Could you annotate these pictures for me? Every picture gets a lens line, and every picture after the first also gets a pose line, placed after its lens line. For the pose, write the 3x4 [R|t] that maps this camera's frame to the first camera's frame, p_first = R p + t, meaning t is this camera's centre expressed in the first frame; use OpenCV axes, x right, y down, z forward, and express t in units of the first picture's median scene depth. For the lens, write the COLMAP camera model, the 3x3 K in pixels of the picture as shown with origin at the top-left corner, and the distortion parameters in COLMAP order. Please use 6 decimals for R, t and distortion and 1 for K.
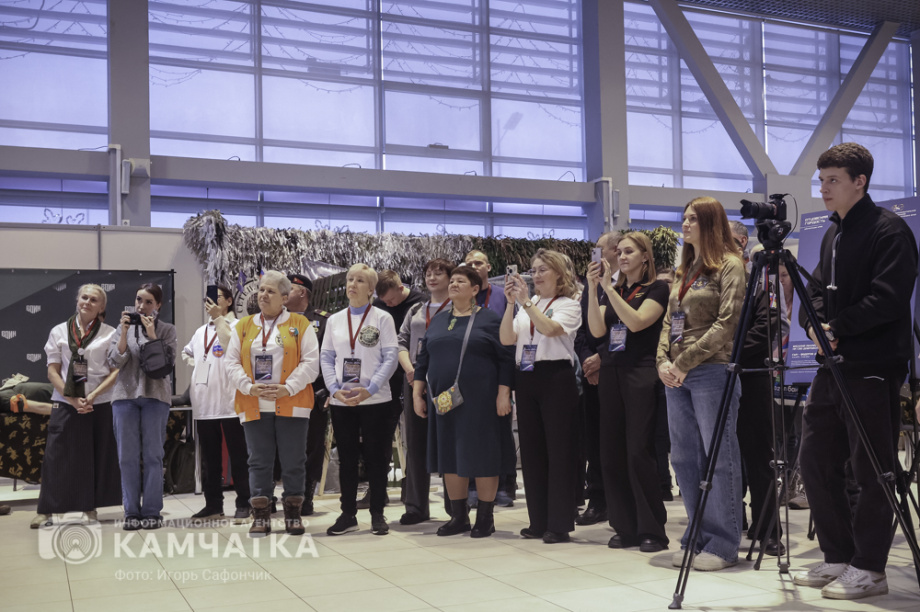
lens RADIAL K [[997.0, 0, 463.6], [0, 997.0, 347.0], [0, 0, 1]] dist [0.000626, 0.000000]
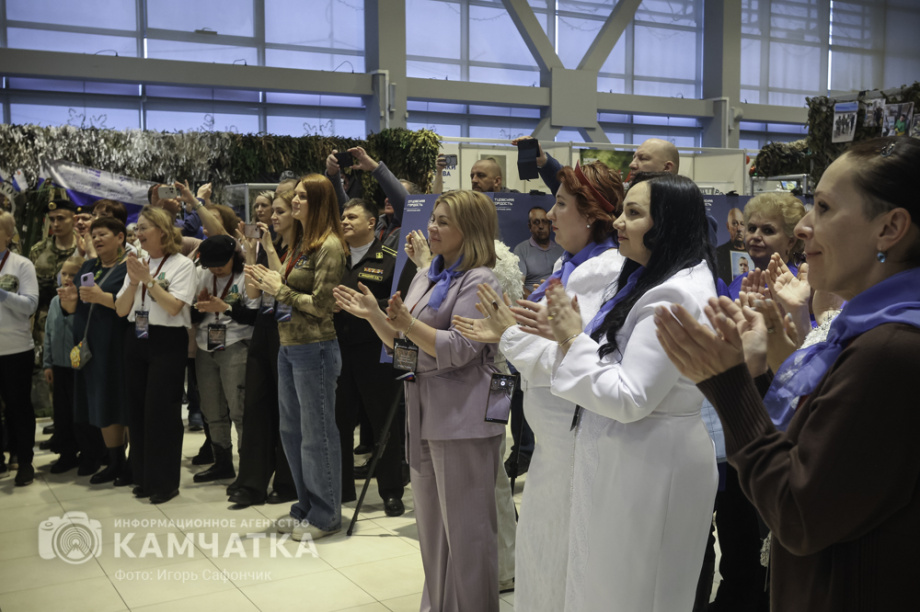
lens RADIAL K [[997.0, 0, 455.0], [0, 997.0, 310.1], [0, 0, 1]] dist [0.000626, 0.000000]
pose [[0.993181, 0.007216, 0.116360, 0.104872], [-0.020862, 0.992973, 0.116487, -0.052749], [-0.114702, -0.118120, 0.986352, -0.008093]]
